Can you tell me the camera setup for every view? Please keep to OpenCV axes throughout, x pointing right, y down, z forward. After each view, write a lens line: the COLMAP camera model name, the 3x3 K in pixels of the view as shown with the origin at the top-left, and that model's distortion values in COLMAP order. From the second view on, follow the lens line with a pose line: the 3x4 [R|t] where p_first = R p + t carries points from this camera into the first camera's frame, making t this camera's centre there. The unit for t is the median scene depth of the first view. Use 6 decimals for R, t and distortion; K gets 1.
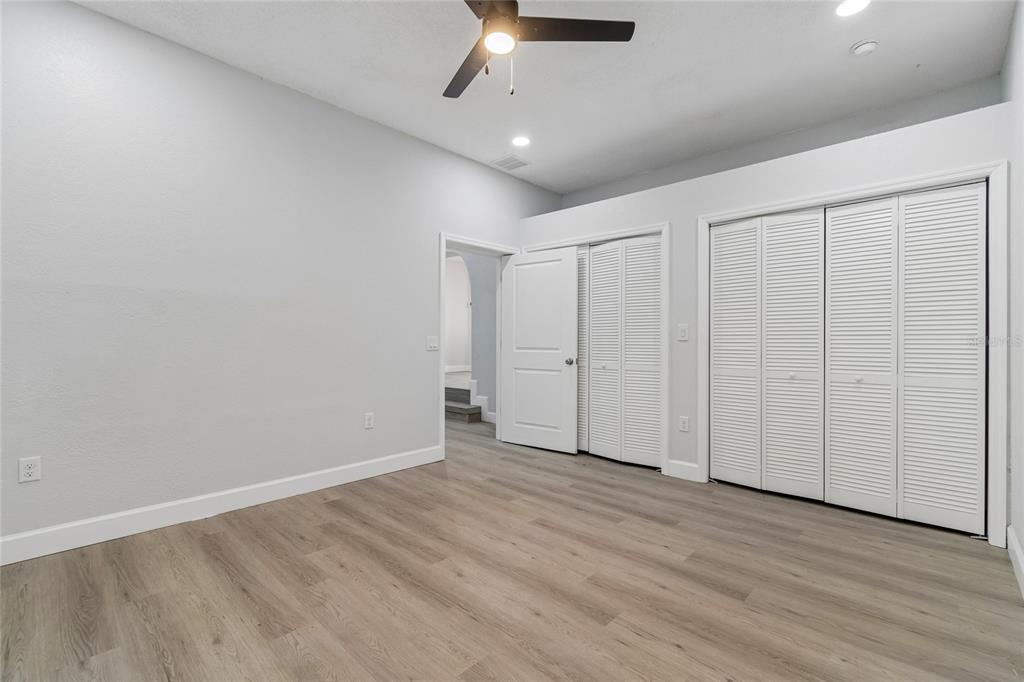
lens RADIAL K [[453.4, 0, 503.9], [0, 453.4, 341.7], [0, 0, 1]] dist [0.002010, -0.001827]
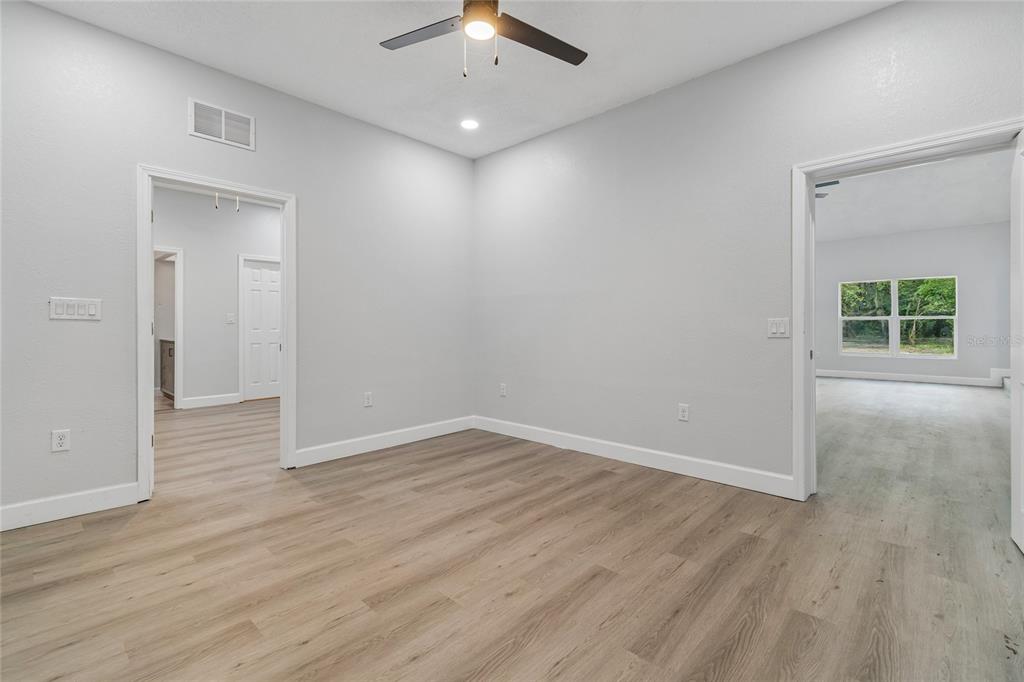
lens RADIAL K [[453.4, 0, 516.4], [0, 453.4, 333.0], [0, 0, 1]] dist [0.002010, -0.001827]
pose [[0.017237, 0.011795, -0.999782, 0.895165], [-0.000205, 0.999930, 0.011794, 0.005260], [0.999851, 0.000002, 0.017238, 0.953399]]
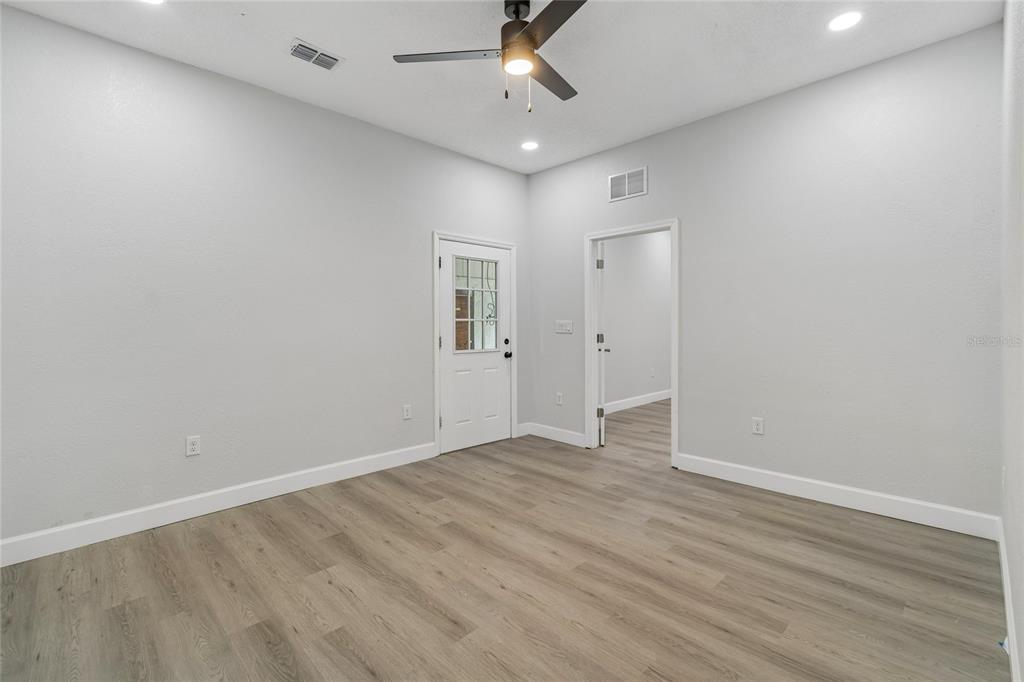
lens RADIAL K [[453.4, 0, 510.1], [0, 453.4, 330.2], [0, 0, 1]] dist [0.002010, -0.001827]
pose [[-0.999808, 0.000525, 0.019604, -0.008421], [0.000760, 0.999928, 0.011946, -0.046517], [-0.019597, 0.011958, -0.999736, 1.848513]]
